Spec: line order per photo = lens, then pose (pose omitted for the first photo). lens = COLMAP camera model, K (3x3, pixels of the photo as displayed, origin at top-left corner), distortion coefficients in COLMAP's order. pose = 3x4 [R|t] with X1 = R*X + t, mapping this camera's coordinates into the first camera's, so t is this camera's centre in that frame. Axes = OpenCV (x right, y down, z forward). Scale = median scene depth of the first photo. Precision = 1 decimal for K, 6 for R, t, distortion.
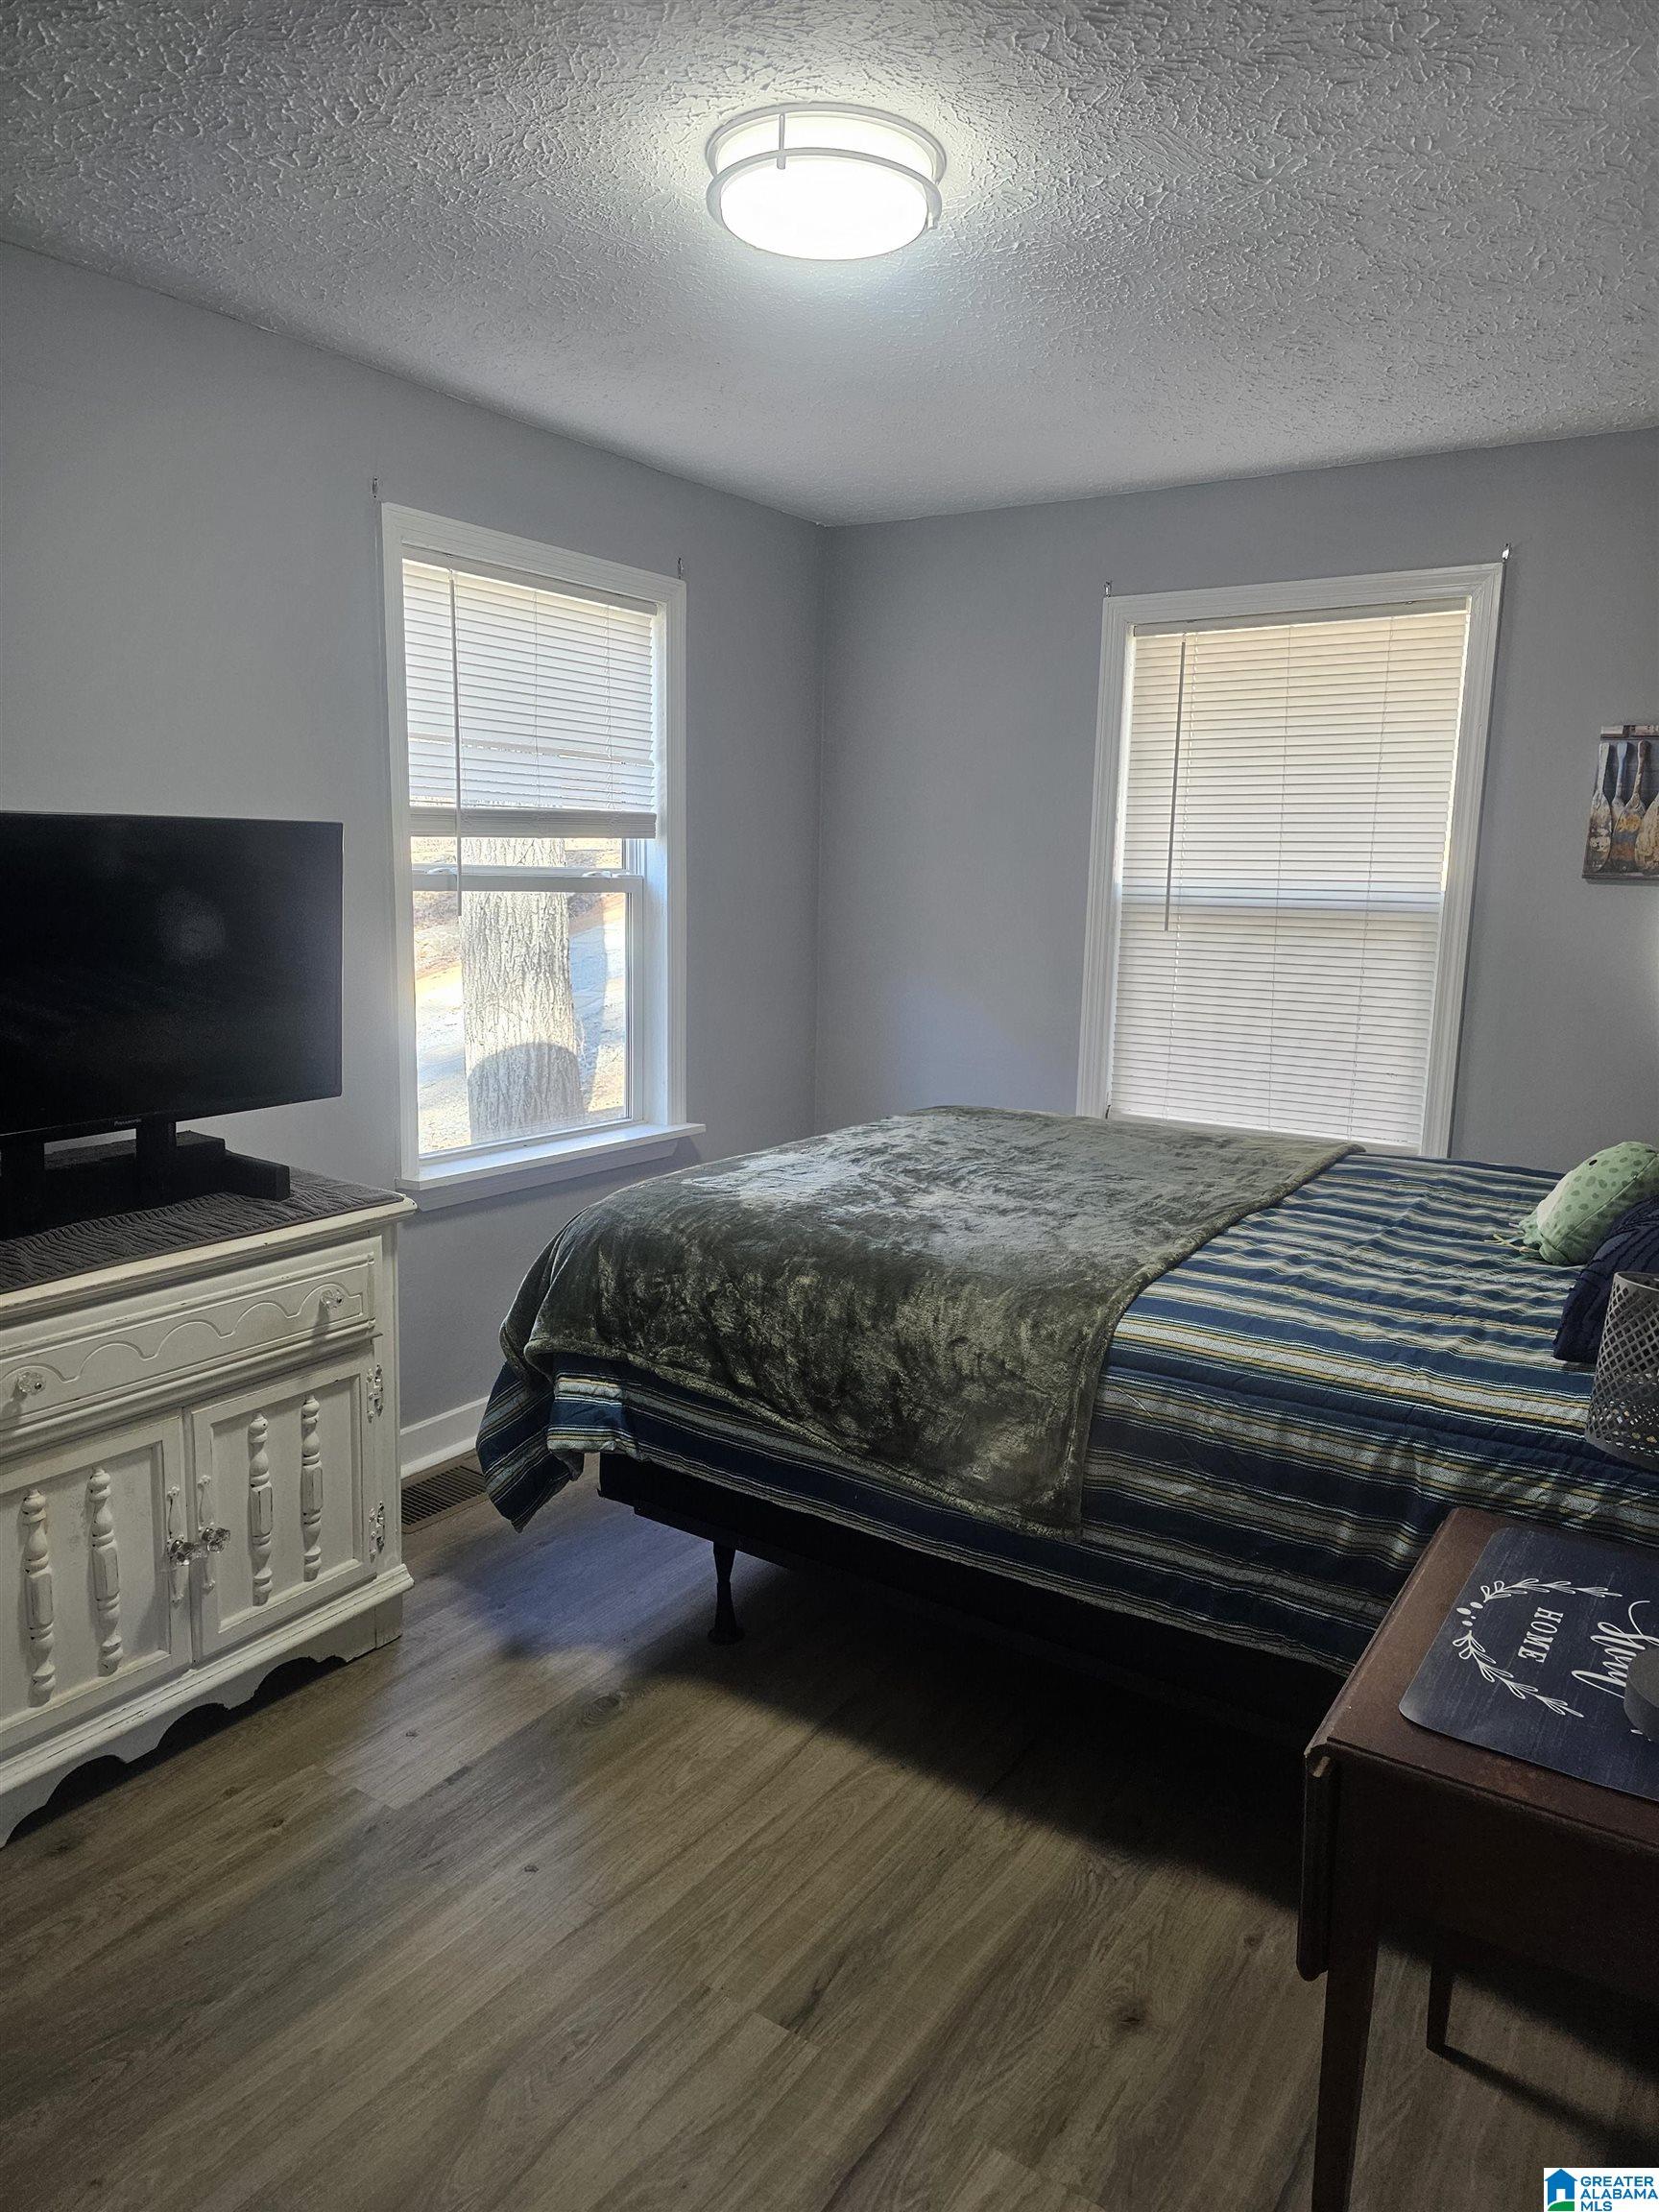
lens RADIAL K [[1496.0, 0, 838.6], [0, 1496.0, 1102.6], [0, 0, 1]] dist [0.087081, -0.019964]
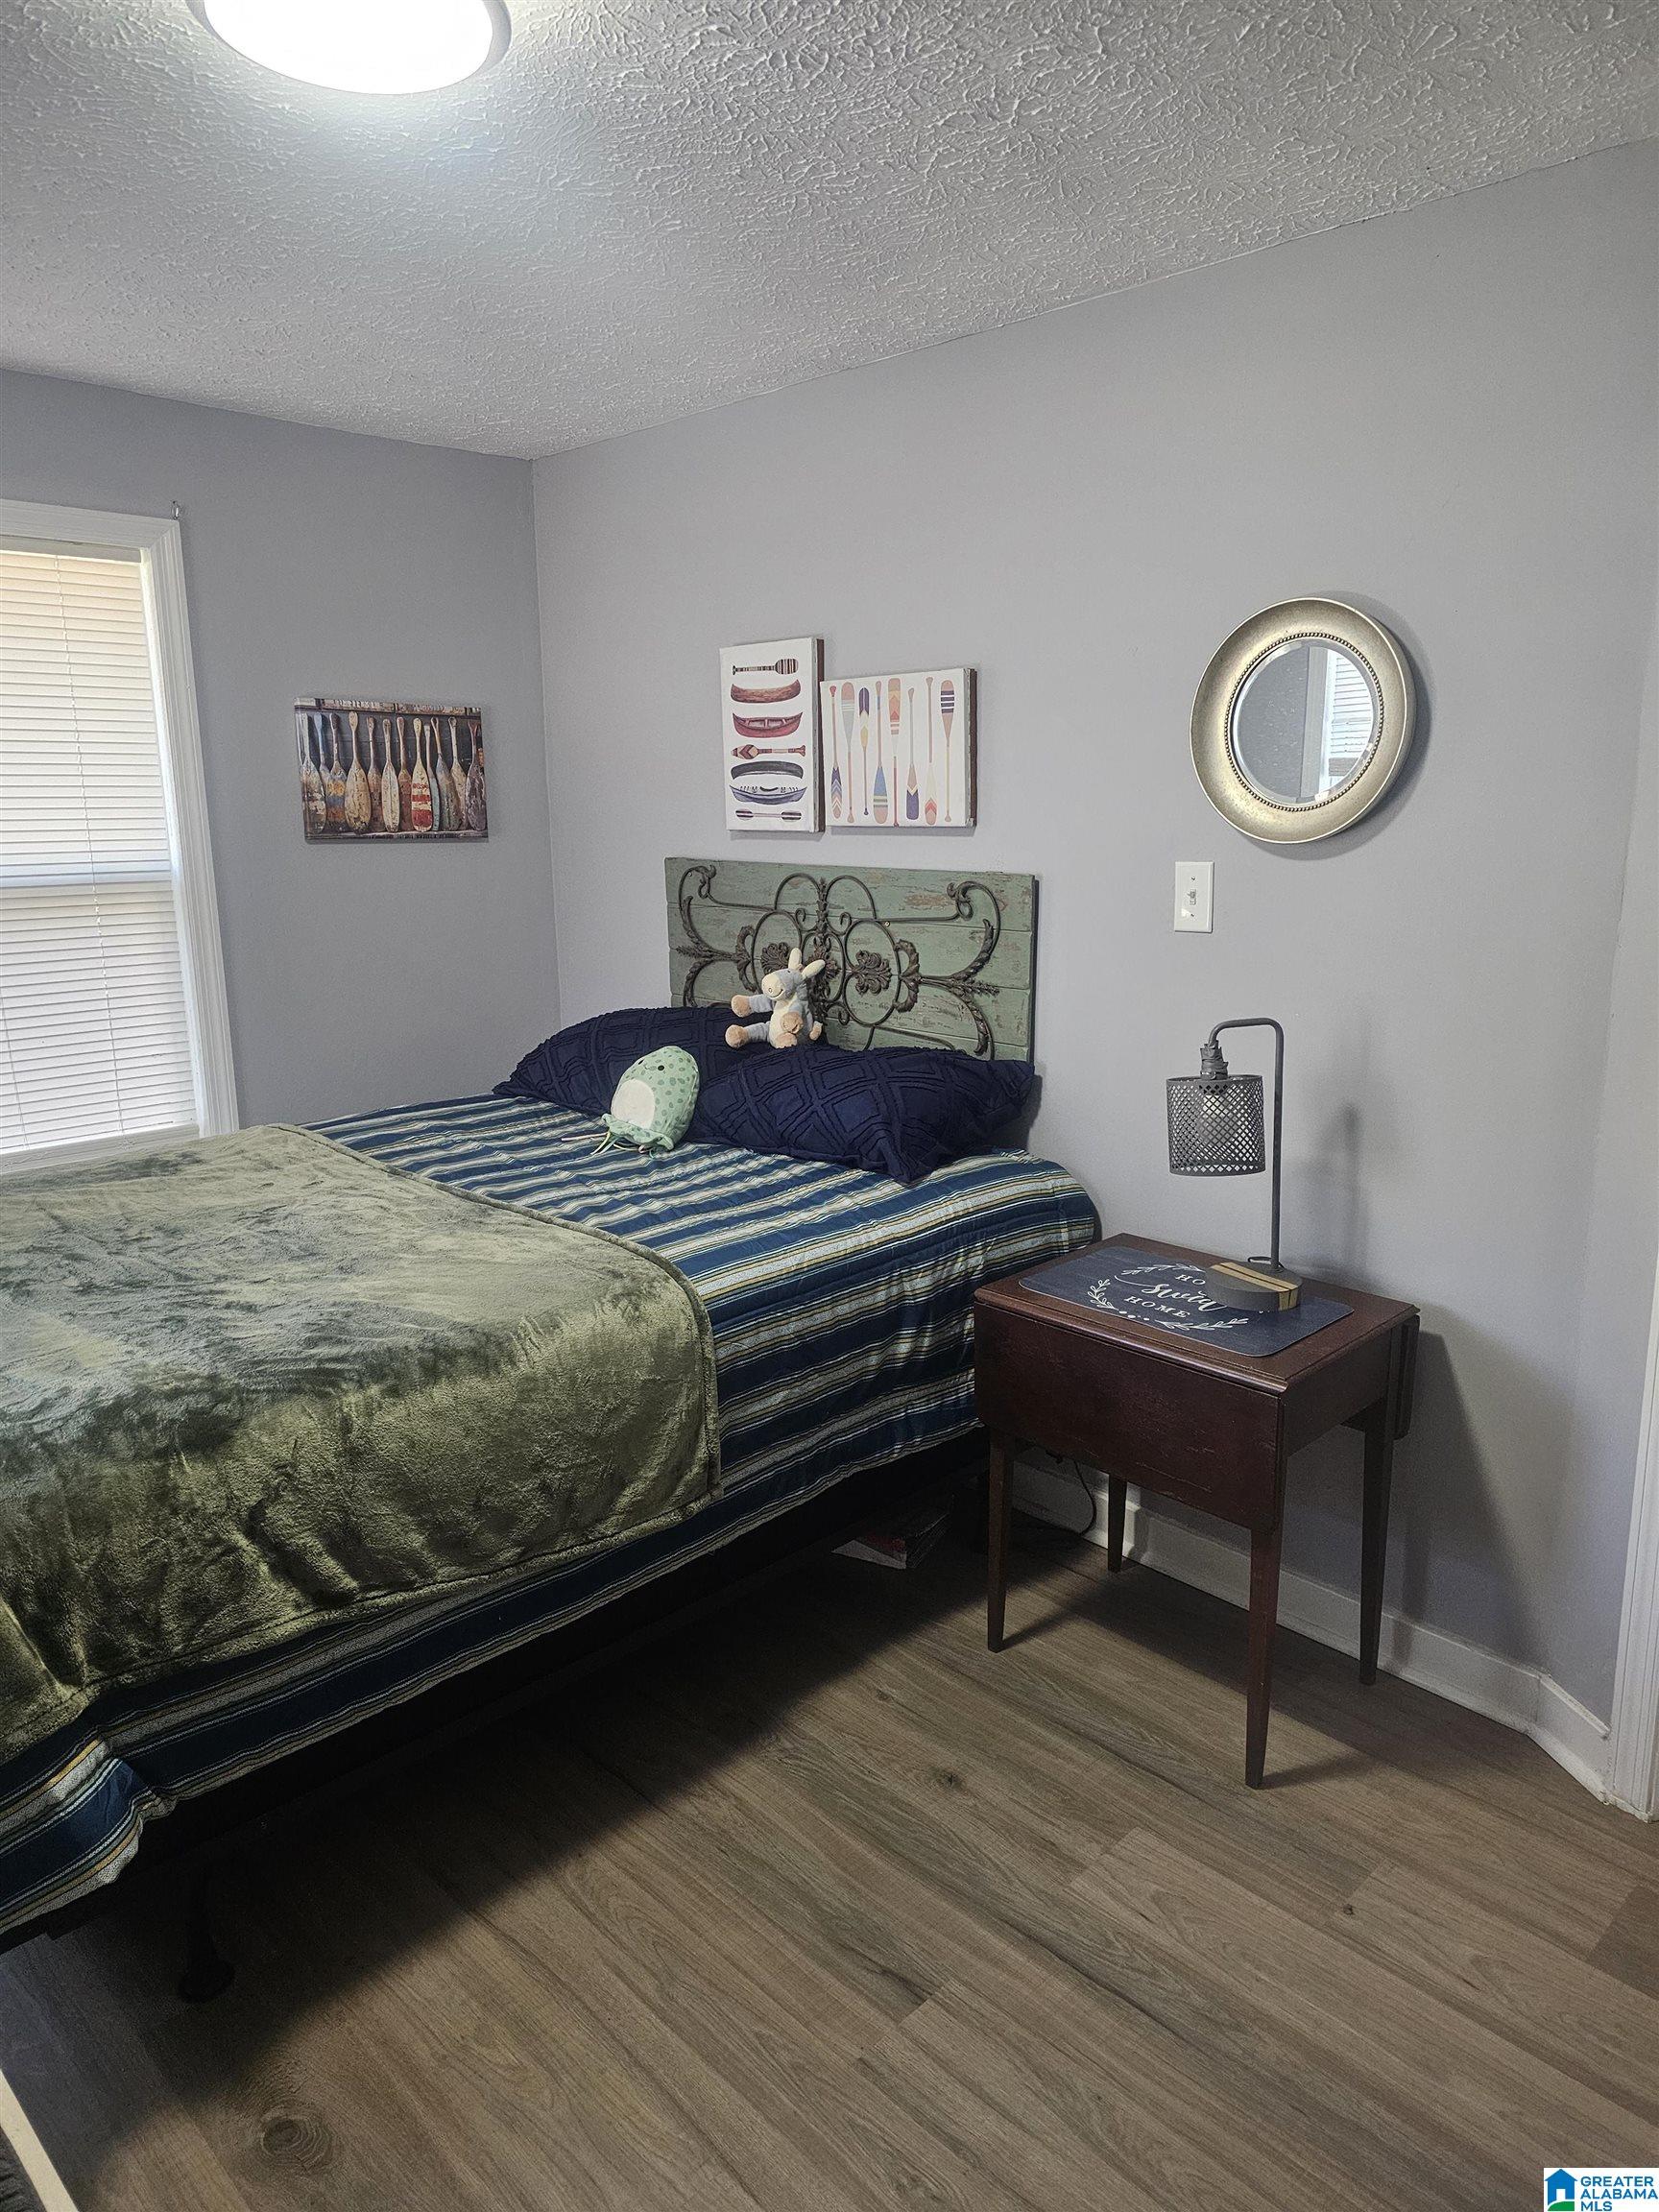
lens RADIAL K [[1496.0, 0, 838.9], [0, 1496.0, 1100.1], [0, 0, 1]] dist [0.087081, -0.019964]
pose [[0.218308, -0.229742, 0.948451, -0.760868], [0.179418, 0.964776, 0.192398, -0.167213], [-0.959245, 0.128167, 0.251838, 0.610991]]
